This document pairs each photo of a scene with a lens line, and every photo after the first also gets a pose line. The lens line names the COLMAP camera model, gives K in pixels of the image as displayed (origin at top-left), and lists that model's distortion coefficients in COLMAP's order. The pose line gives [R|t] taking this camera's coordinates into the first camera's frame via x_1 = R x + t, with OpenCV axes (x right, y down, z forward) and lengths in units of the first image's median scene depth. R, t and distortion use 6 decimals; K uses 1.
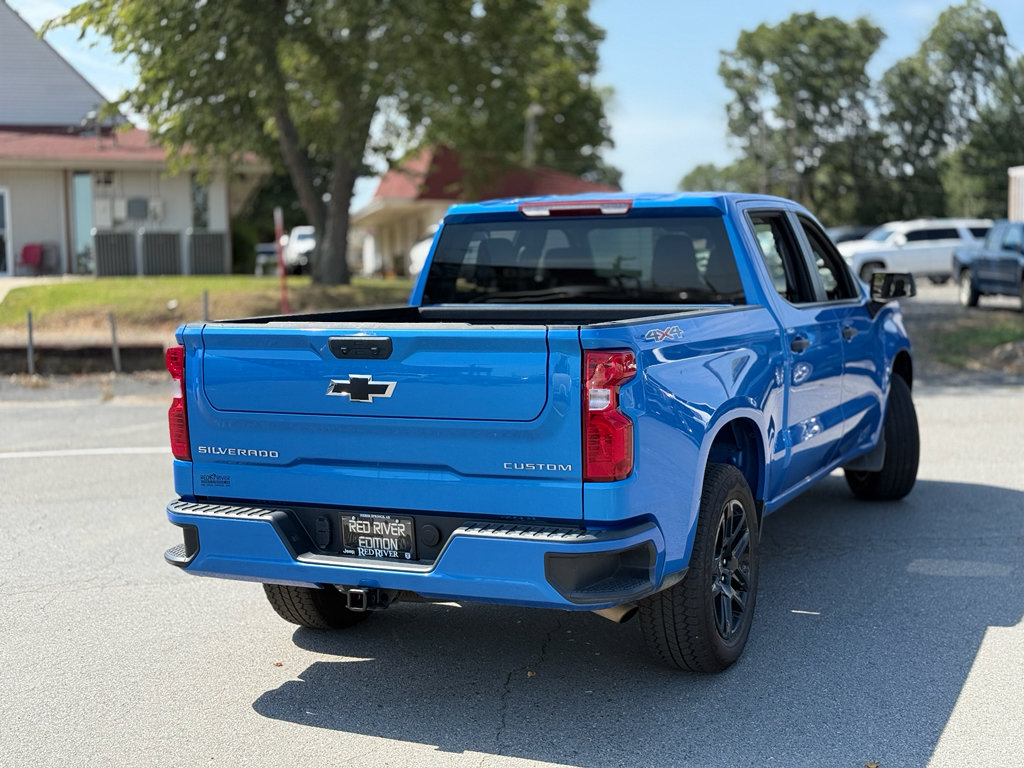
lens RADIAL K [[1400.5, 0, 519.3], [0, 1400.5, 382.3], [0, 0, 1]] dist [0.180762, -0.329701]
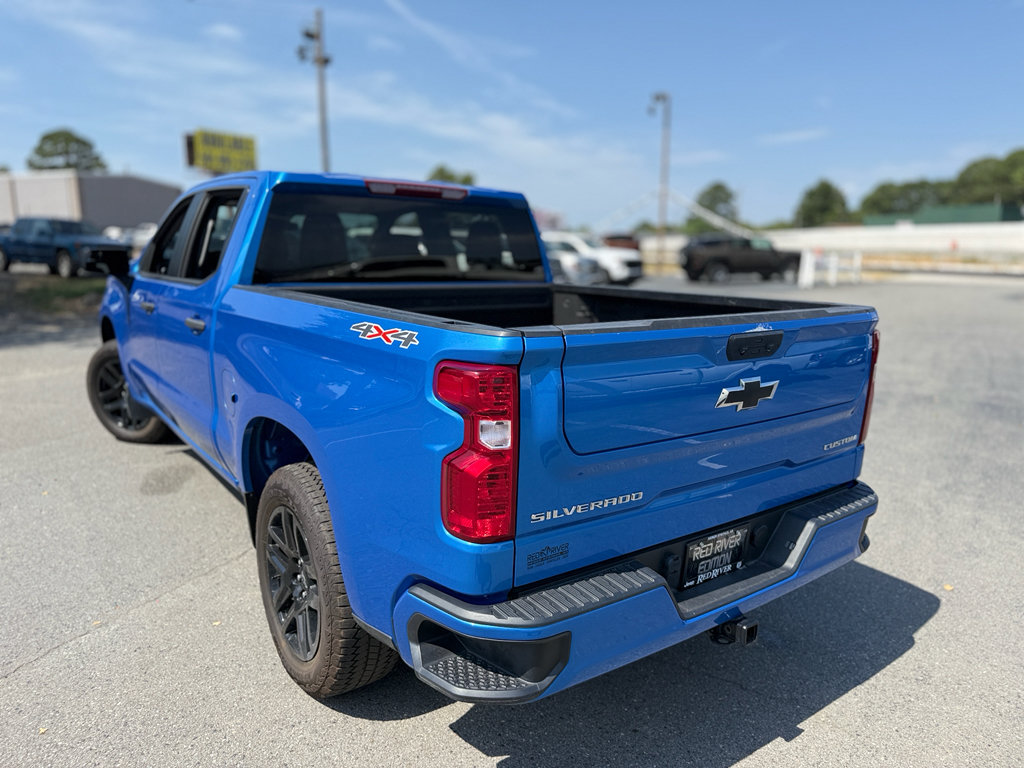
lens RADIAL K [[722.3, 0, 512.0], [0, 722.3, 384.0], [0, 0, 1]] dist [0.081245, -0.119078]
pose [[0.490859, -0.136039, 0.860552, -0.513957], [0.048184, 0.990461, 0.129091, -0.059322], [-0.869905, -0.021901, 0.492732, 0.838936]]
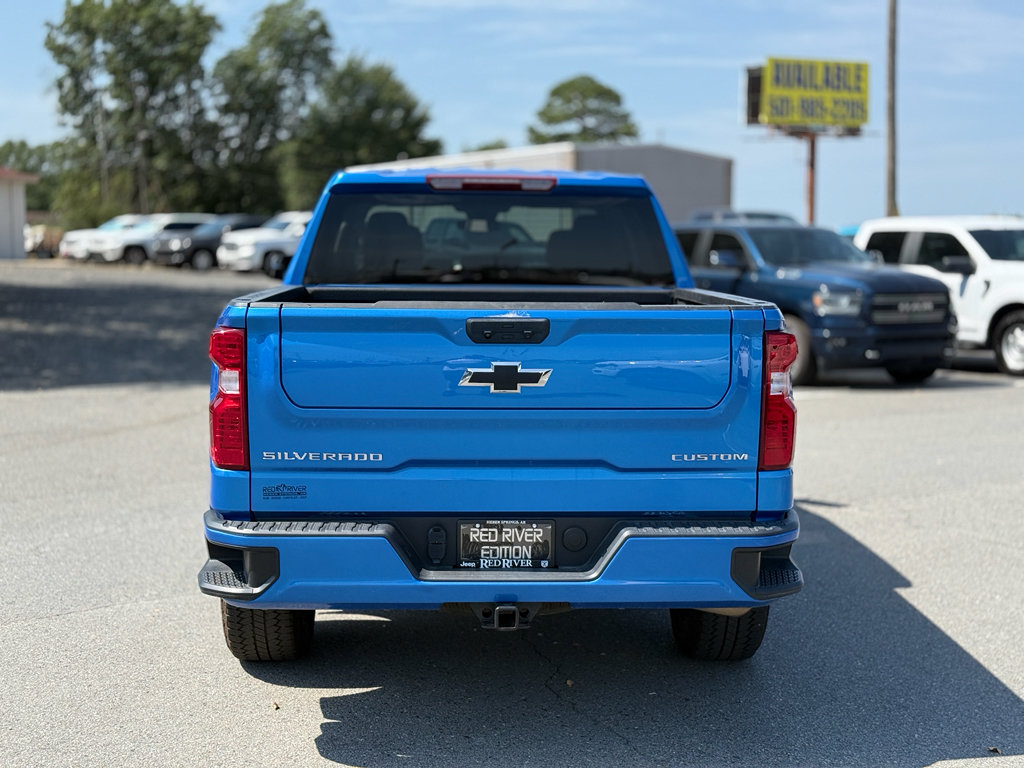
lens RADIAL K [[1400.5, 0, 519.3], [0, 1400.5, 382.3], [0, 0, 1]] dist [0.180762, -0.329701]
pose [[0.891905, -0.020265, 0.451768, -0.462632], [0.016690, 0.999790, 0.011896, -0.002501], [-0.451915, -0.003070, 0.892056, 0.198559]]
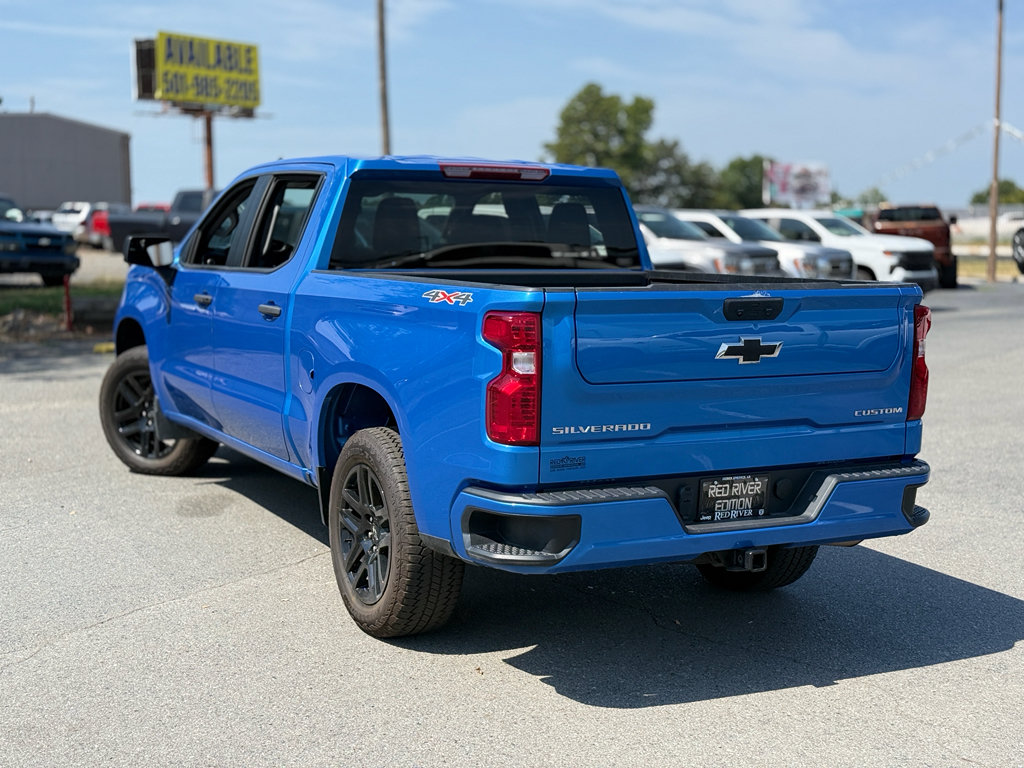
lens RADIAL K [[1400.5, 0, 519.3], [0, 1400.5, 382.3], [0, 0, 1]] dist [0.180762, -0.329701]
pose [[0.610863, -0.060686, 0.789407, -0.927016], [0.046492, 0.998087, 0.040752, -0.019398], [-0.790370, 0.011807, 0.612516, 0.477650]]
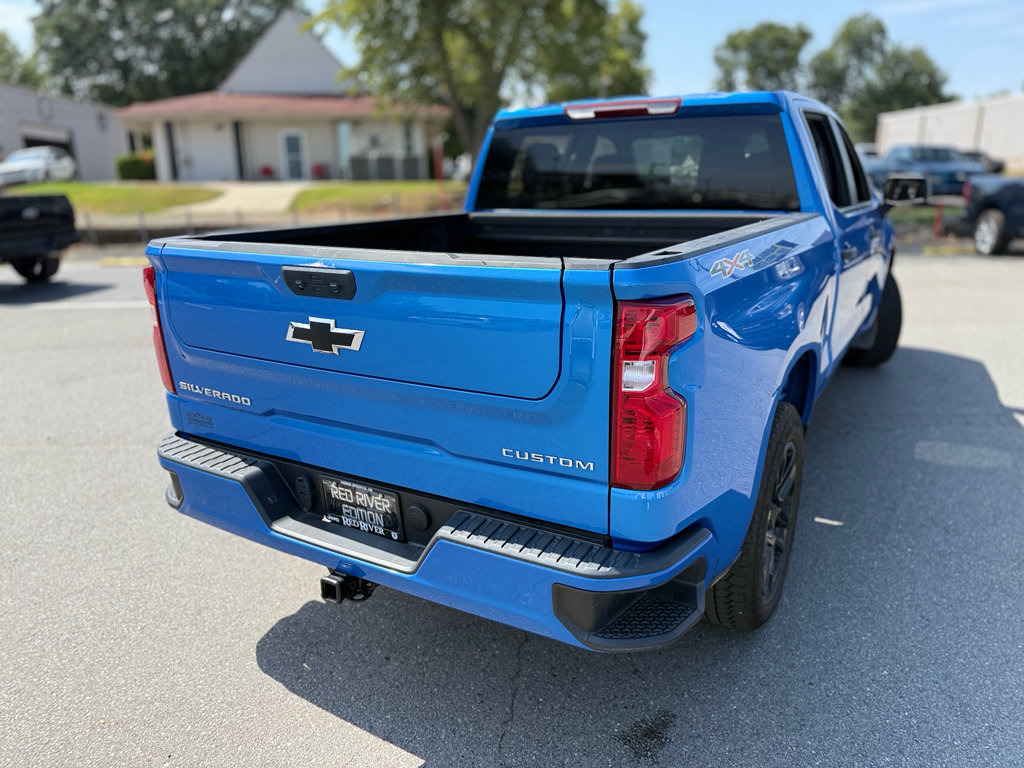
lens RADIAL K [[722.3, 0, 512.0], [0, 722.3, 384.0], [0, 0, 1]] dist [0.081245, -0.119078]
pose [[0.993981, 0.028148, -0.105872, 0.029604], [-0.006920, 0.980630, 0.195748, -0.044398], [0.109331, -0.193838, 0.974922, 0.571221]]
